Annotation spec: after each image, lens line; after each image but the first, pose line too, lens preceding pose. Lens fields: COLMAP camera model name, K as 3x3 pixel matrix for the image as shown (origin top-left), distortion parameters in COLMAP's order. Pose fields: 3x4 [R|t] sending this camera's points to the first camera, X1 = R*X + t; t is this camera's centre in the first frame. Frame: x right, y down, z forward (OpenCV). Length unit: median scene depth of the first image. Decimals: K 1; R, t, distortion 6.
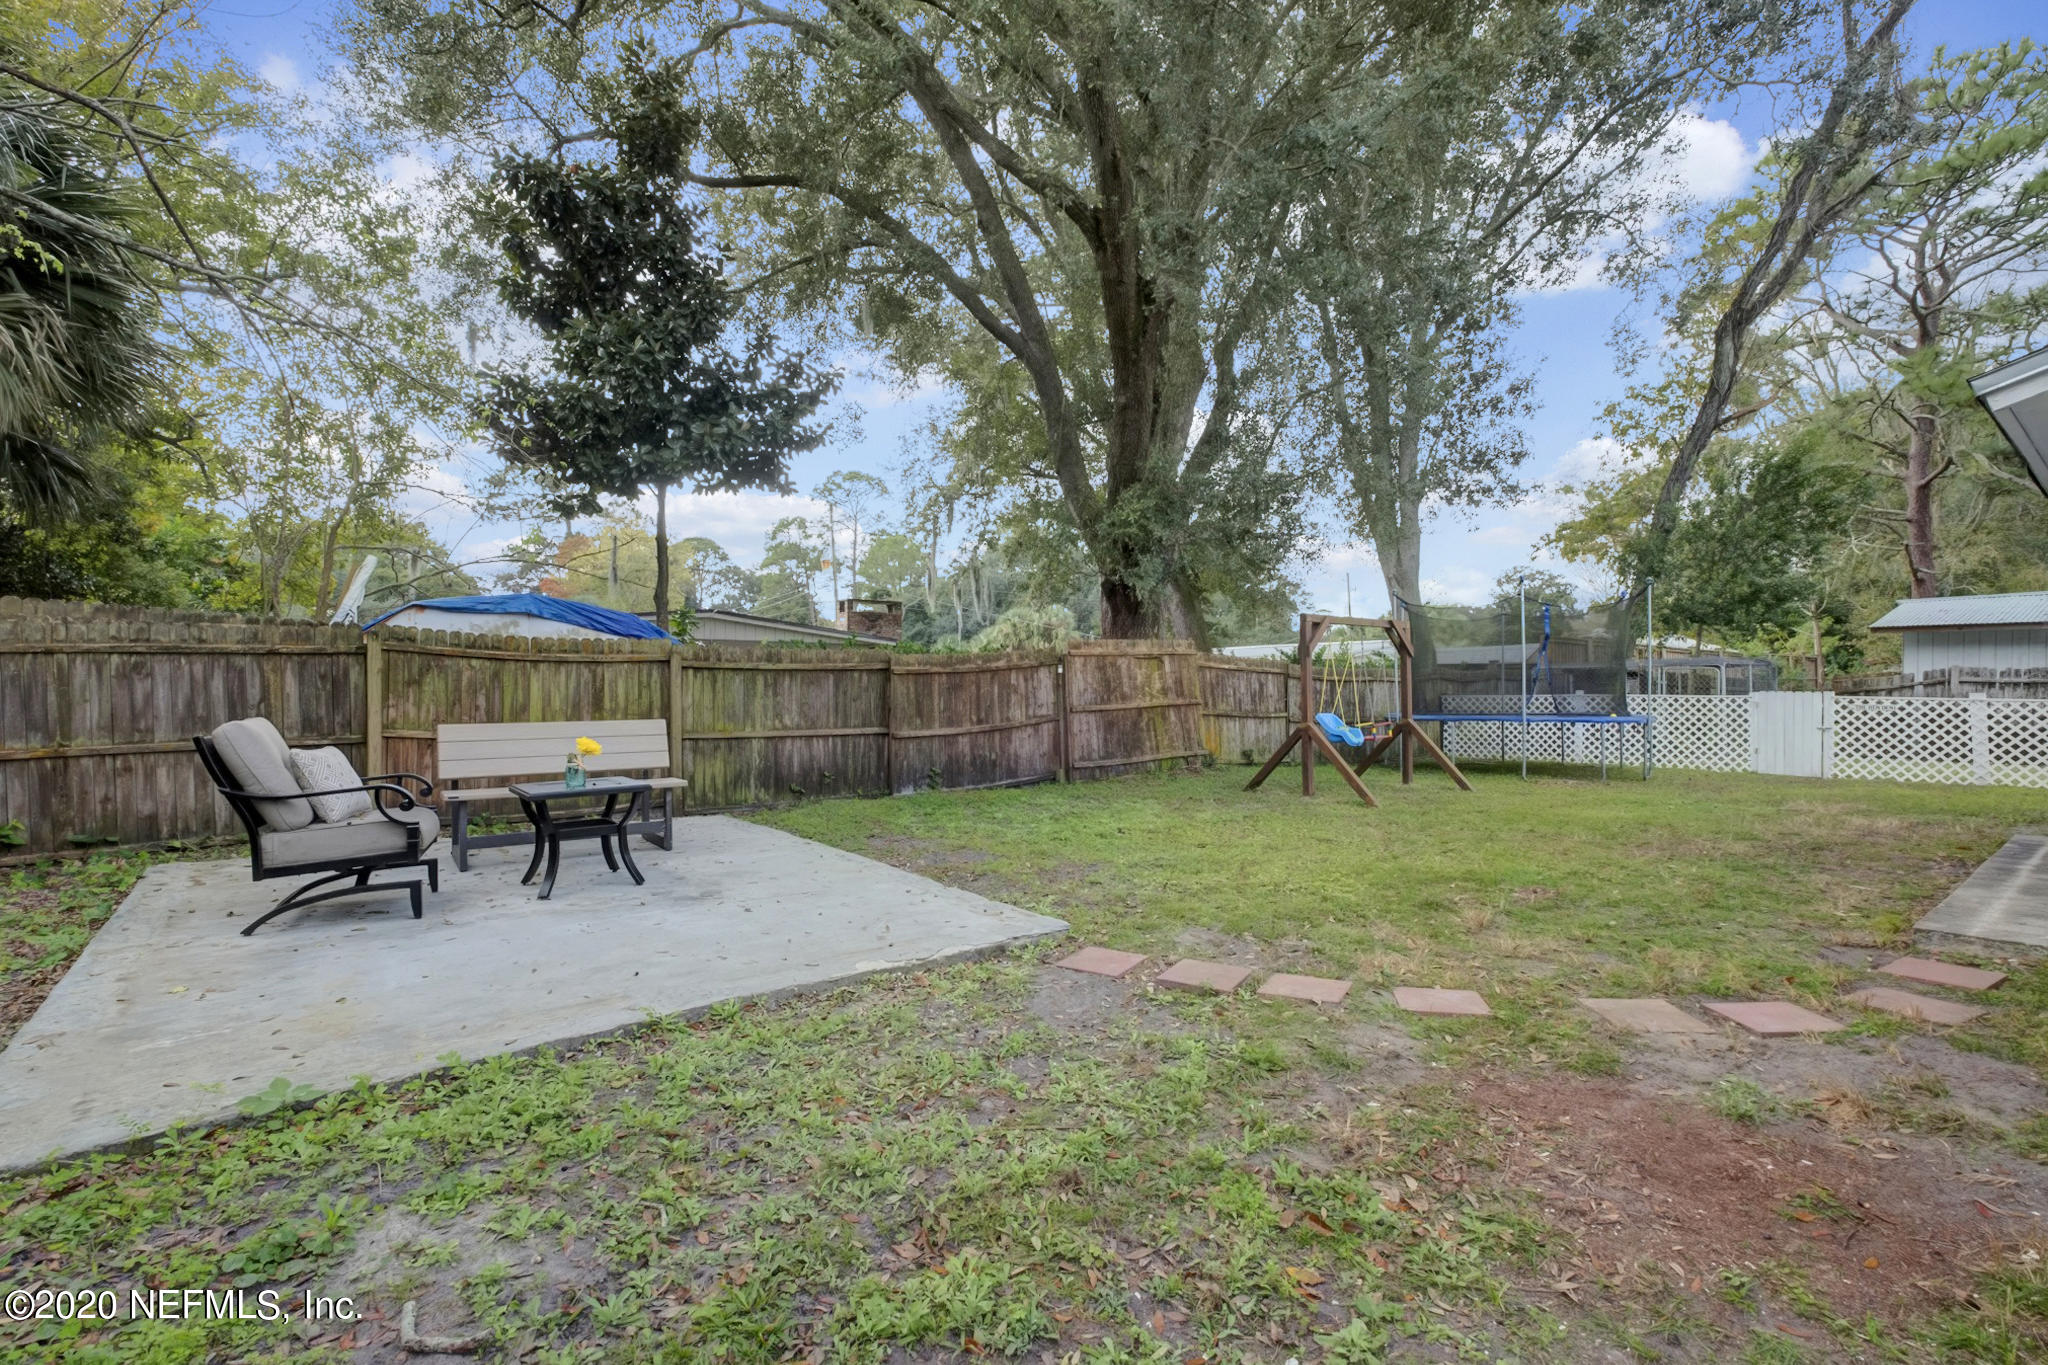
lens RADIAL K [[889.9, 0, 1024.2], [0, 889.9, 690.2], [0, 0, 1]] dist [-0.006054, 0.000022]
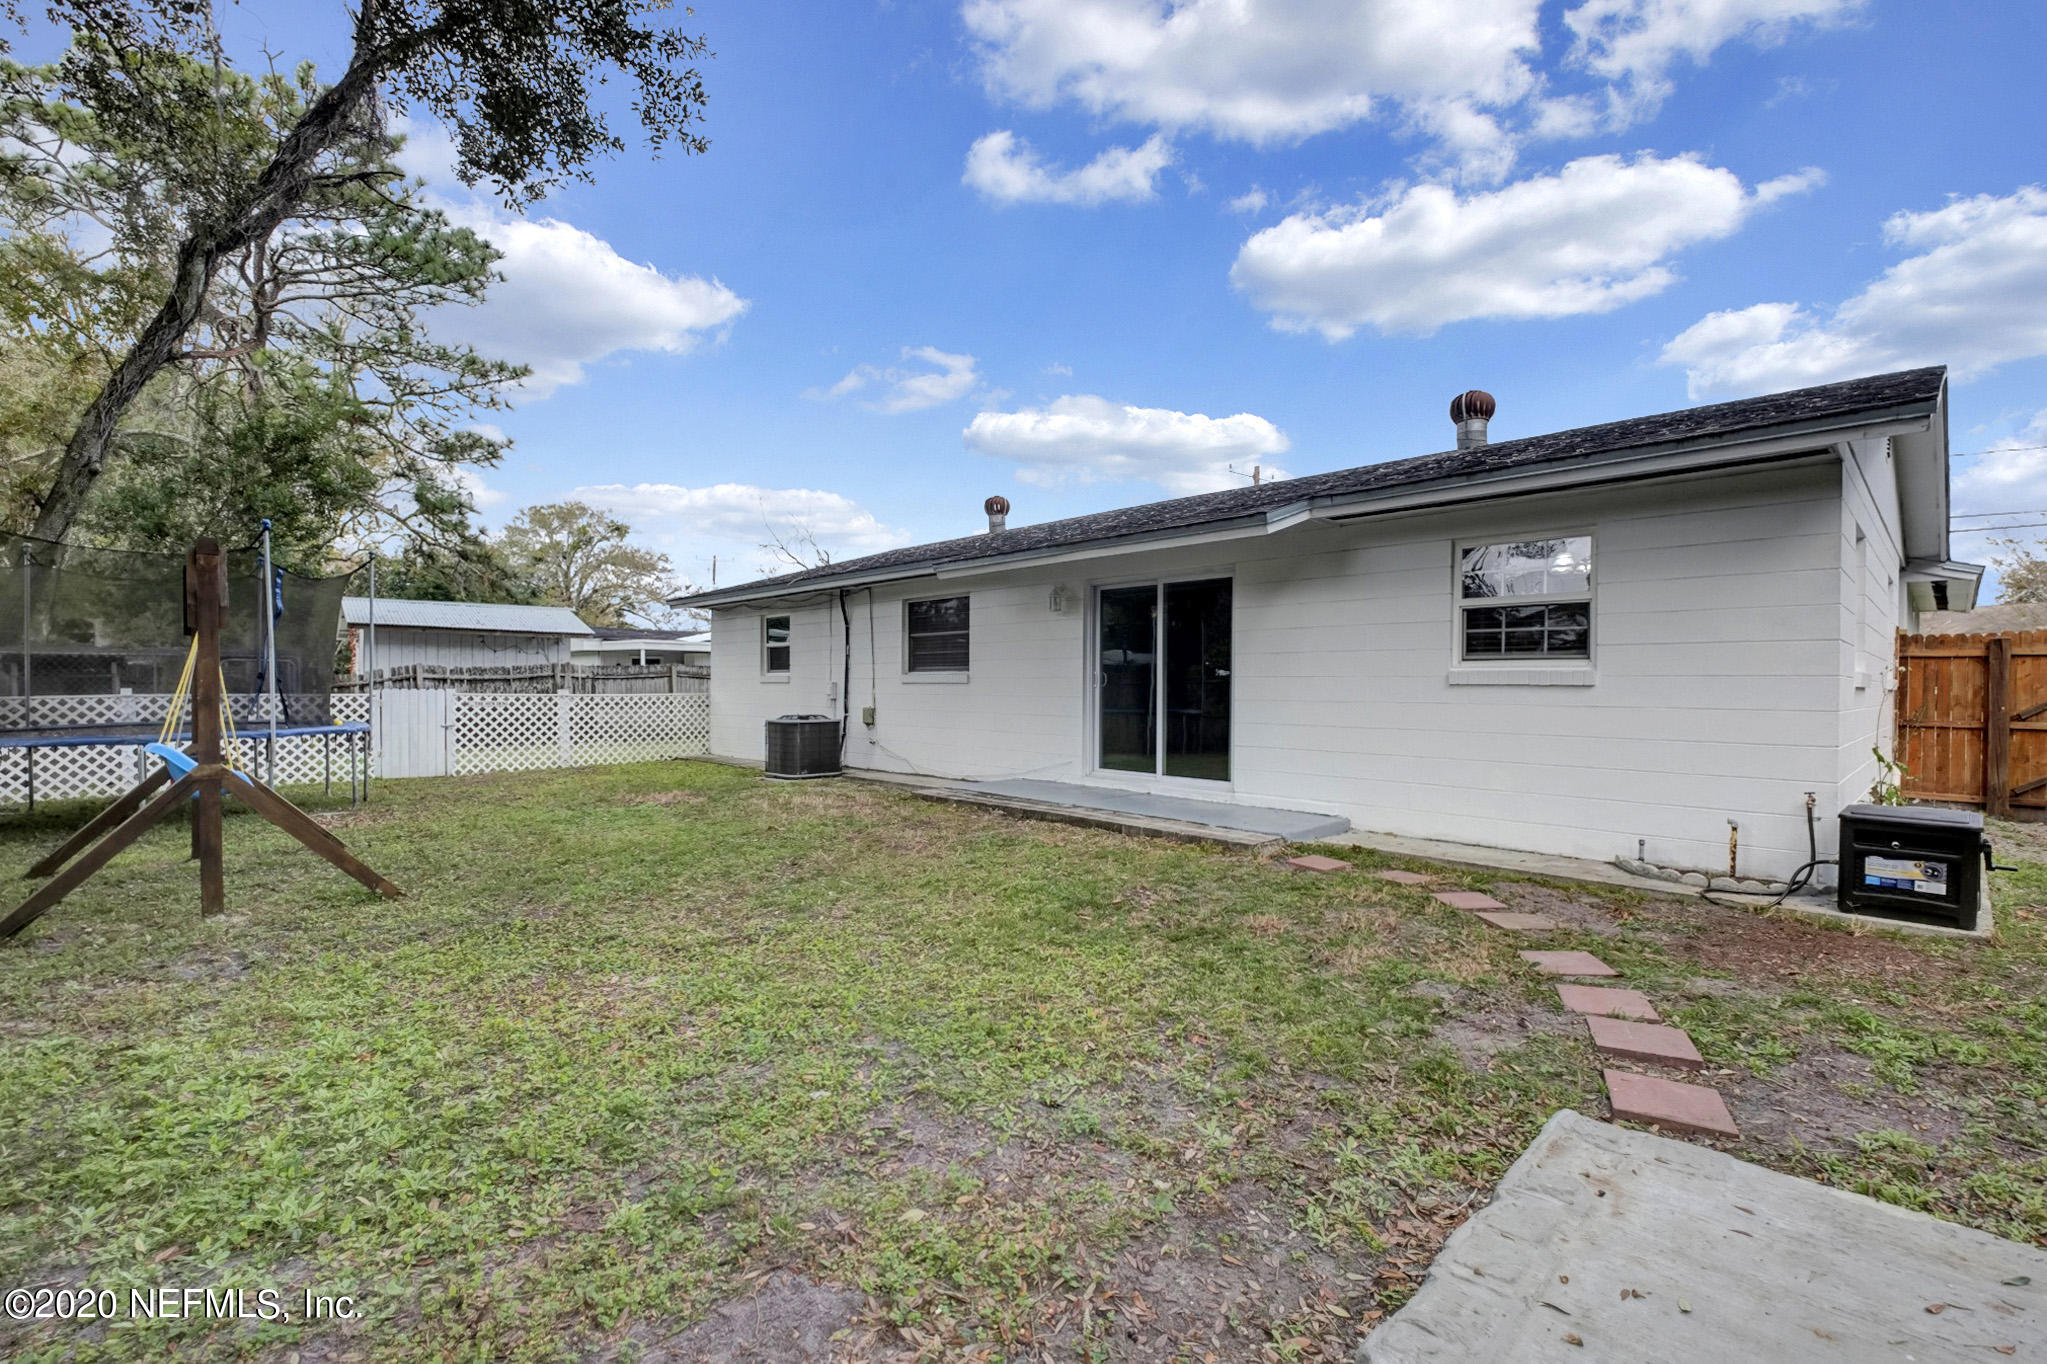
lens RADIAL K [[944.0, 0, 1023.5], [0, 944.0, 682.0], [0, 0, 1]] dist [-0.001042, -0.000096]
pose [[-0.104454, 0.002009, 0.994528, -0.181409], [0.001829, 0.999997, -0.001828, -0.002011], [-0.994528, 0.001628, -0.104457, 0.502800]]
